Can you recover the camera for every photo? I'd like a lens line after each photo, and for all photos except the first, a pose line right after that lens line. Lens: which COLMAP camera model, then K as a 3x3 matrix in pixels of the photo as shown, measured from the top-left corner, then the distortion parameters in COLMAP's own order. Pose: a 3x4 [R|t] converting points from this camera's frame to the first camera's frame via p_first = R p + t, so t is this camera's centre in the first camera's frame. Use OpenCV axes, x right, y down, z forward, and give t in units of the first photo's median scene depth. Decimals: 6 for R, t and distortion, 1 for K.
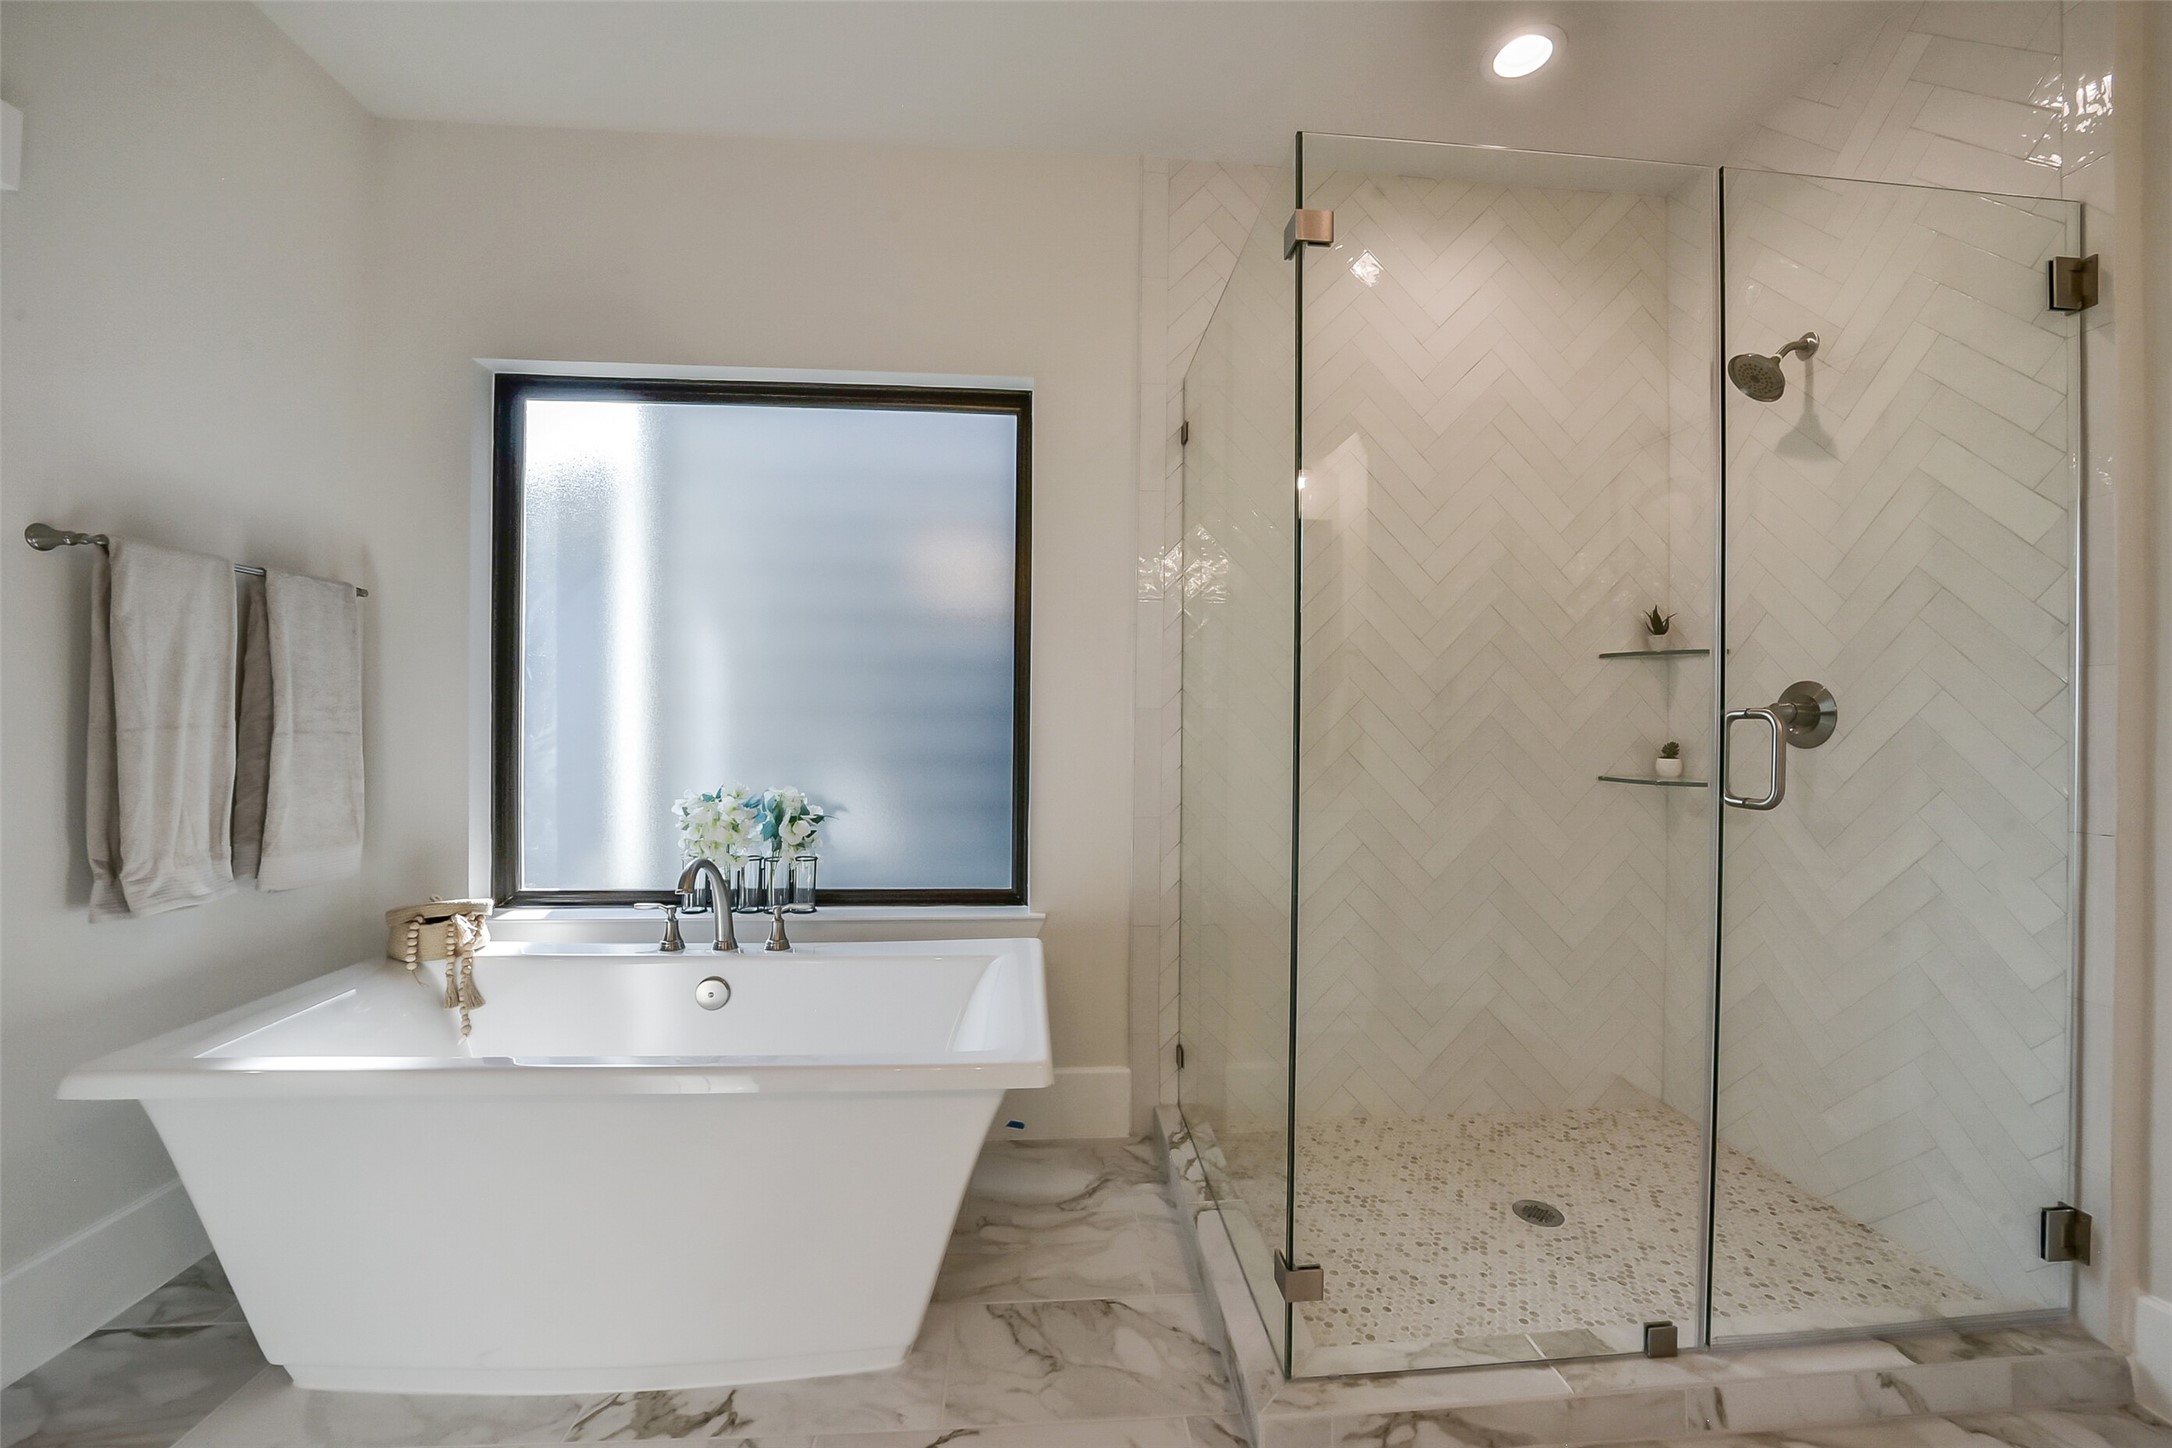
lens RADIAL K [[859.8, 0, 1089.8], [0, 859.8, 716.7], [0, 0, 1]] dist [-0.035793, 0.008069]
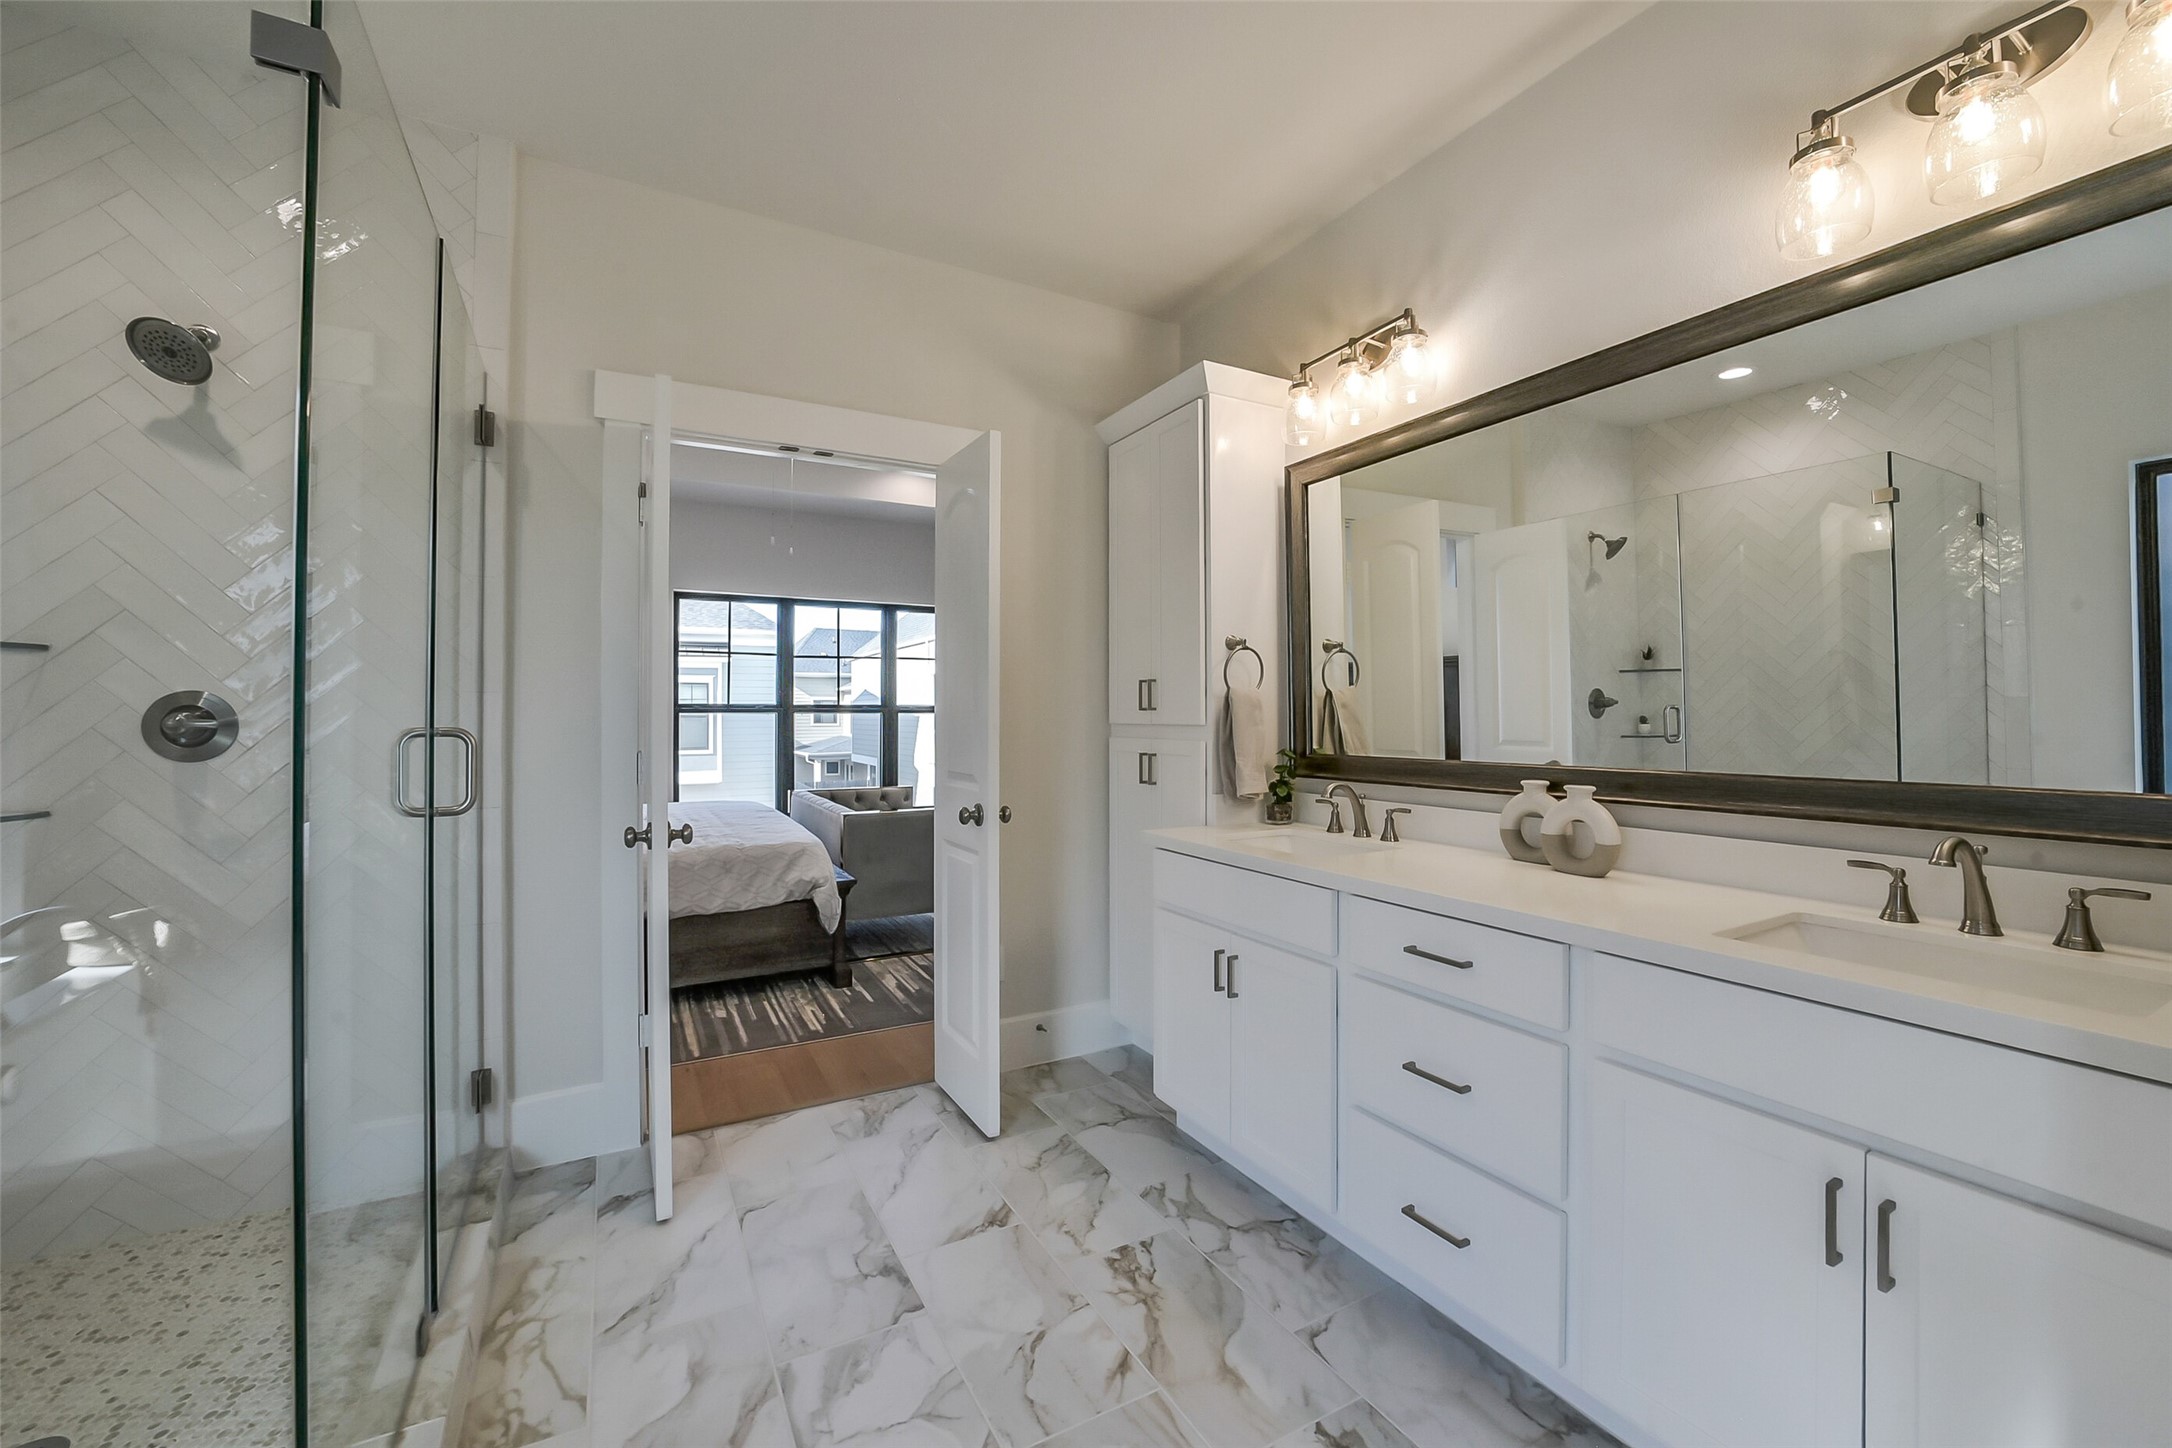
lens RADIAL K [[859.8, 0, 1103.6], [0, 859.8, 705.7], [0, 0, 1]] dist [-0.035793, 0.008069]
pose [[-0.424248, 0.004991, 0.905532, -0.452597], [-0.002312, 0.999976, -0.006594, -0.022989], [-0.905543, -0.004891, -0.424226, 0.495628]]
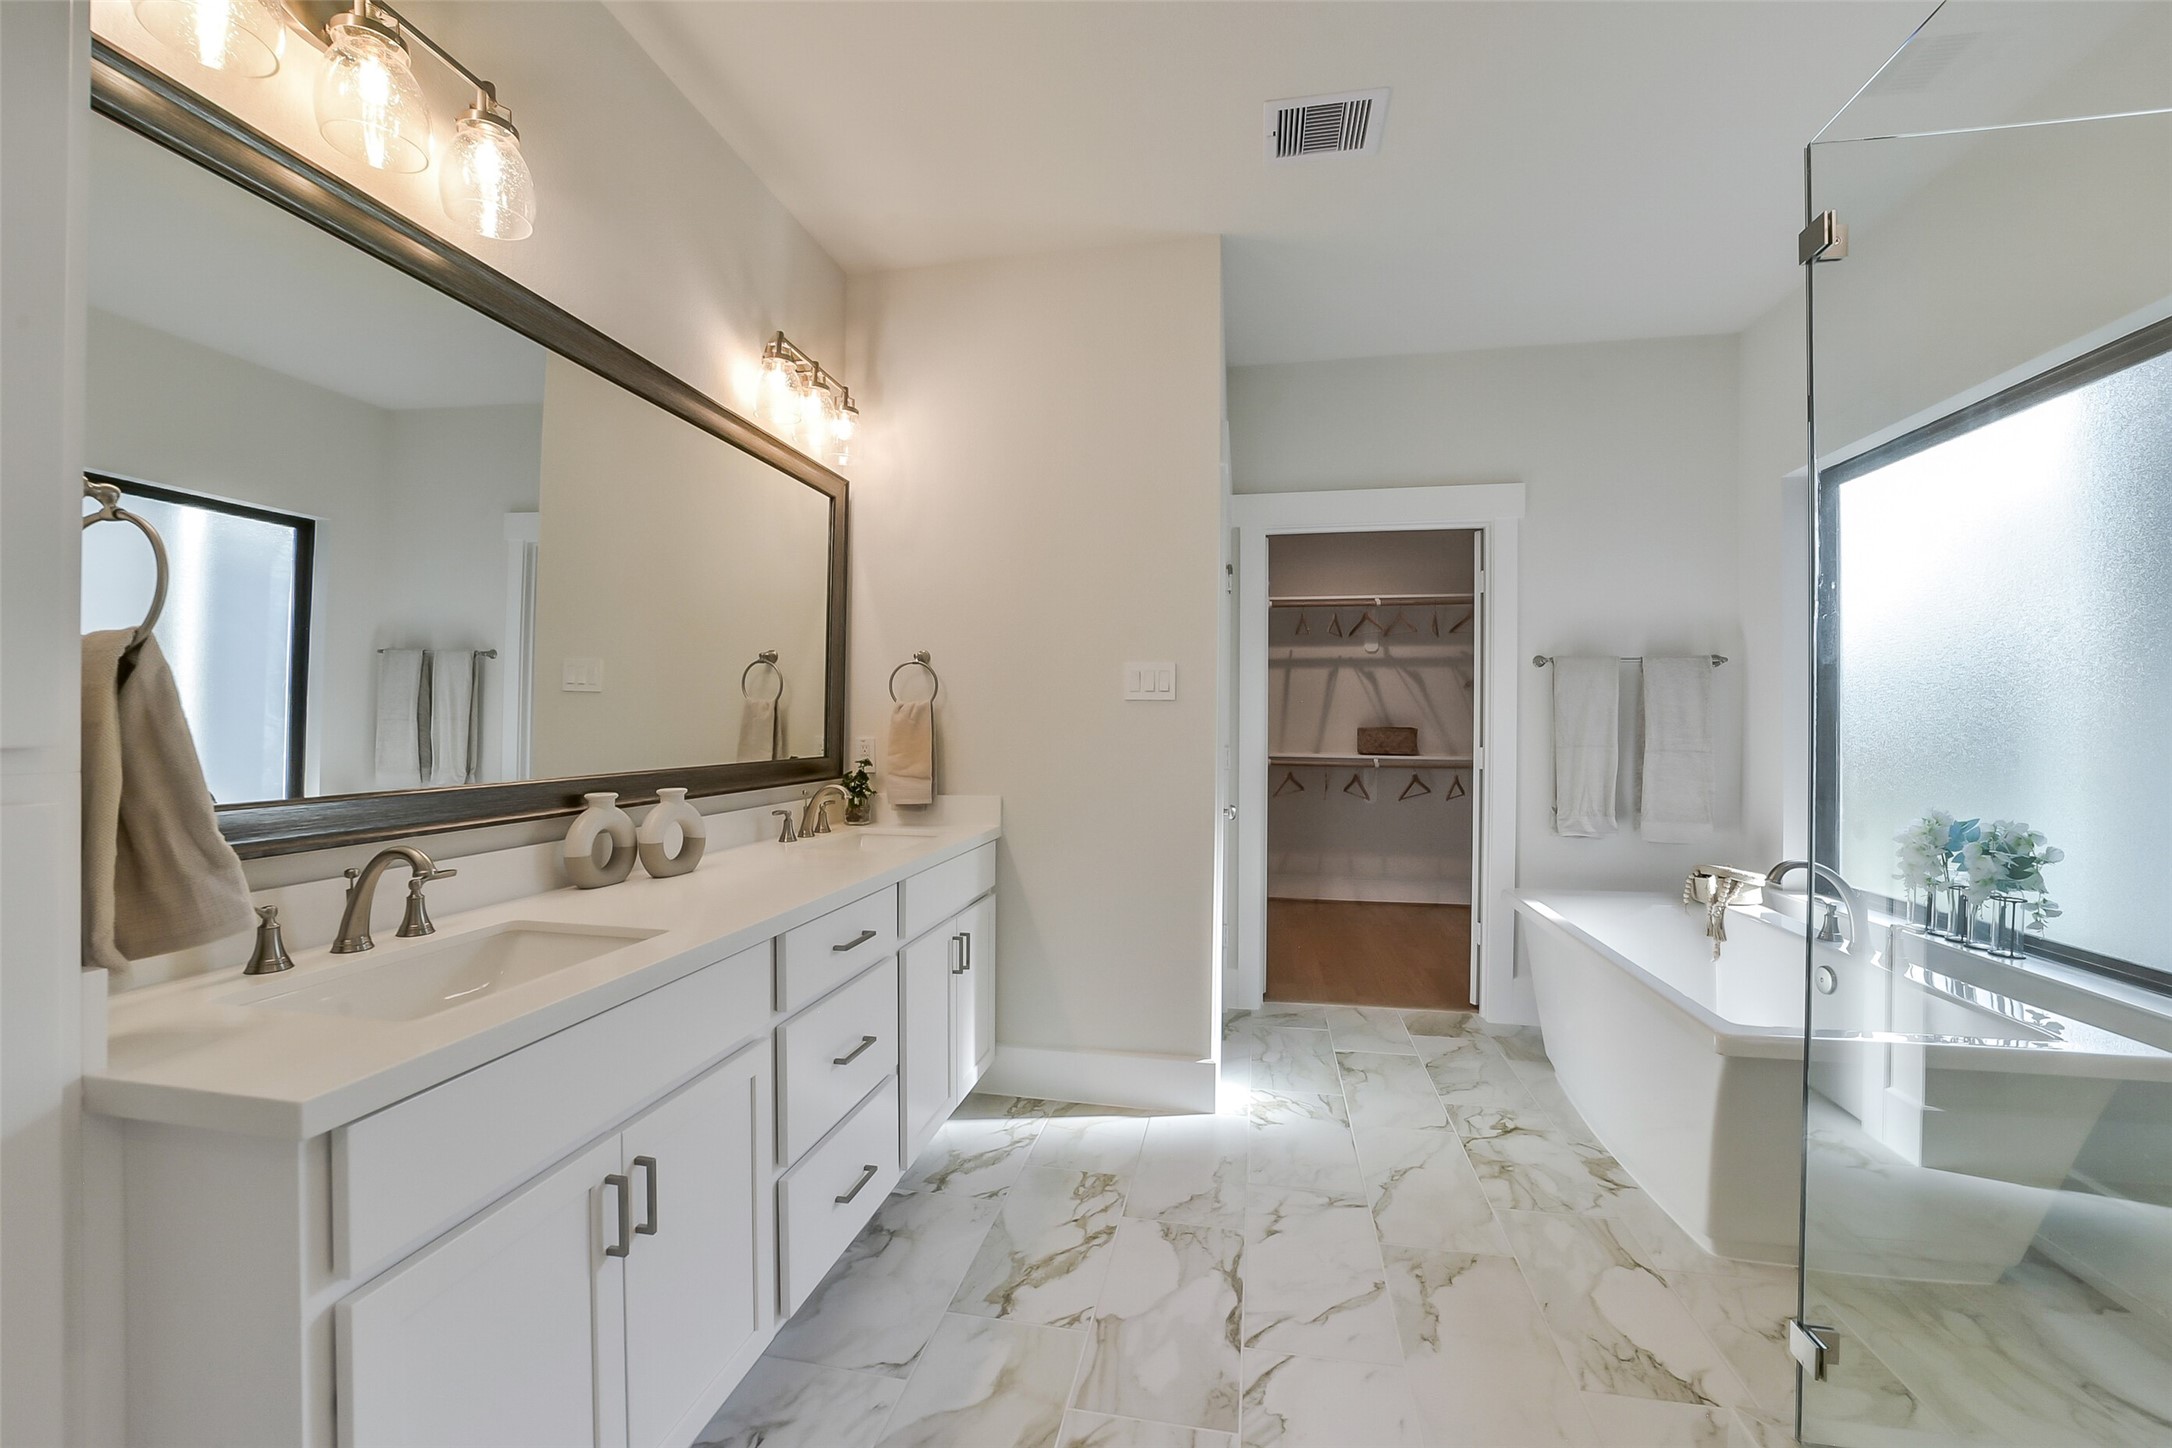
lens RADIAL K [[859.8, 0, 1089.5], [0, 859.8, 723.3], [0, 0, 1]] dist [-0.035793, 0.008069]
pose [[-0.269632, -0.006538, -0.962941, 0.969886], [-0.008875, 0.999951, -0.004304, -0.015355], [0.962922, 0.007386, -0.269677, 0.334684]]
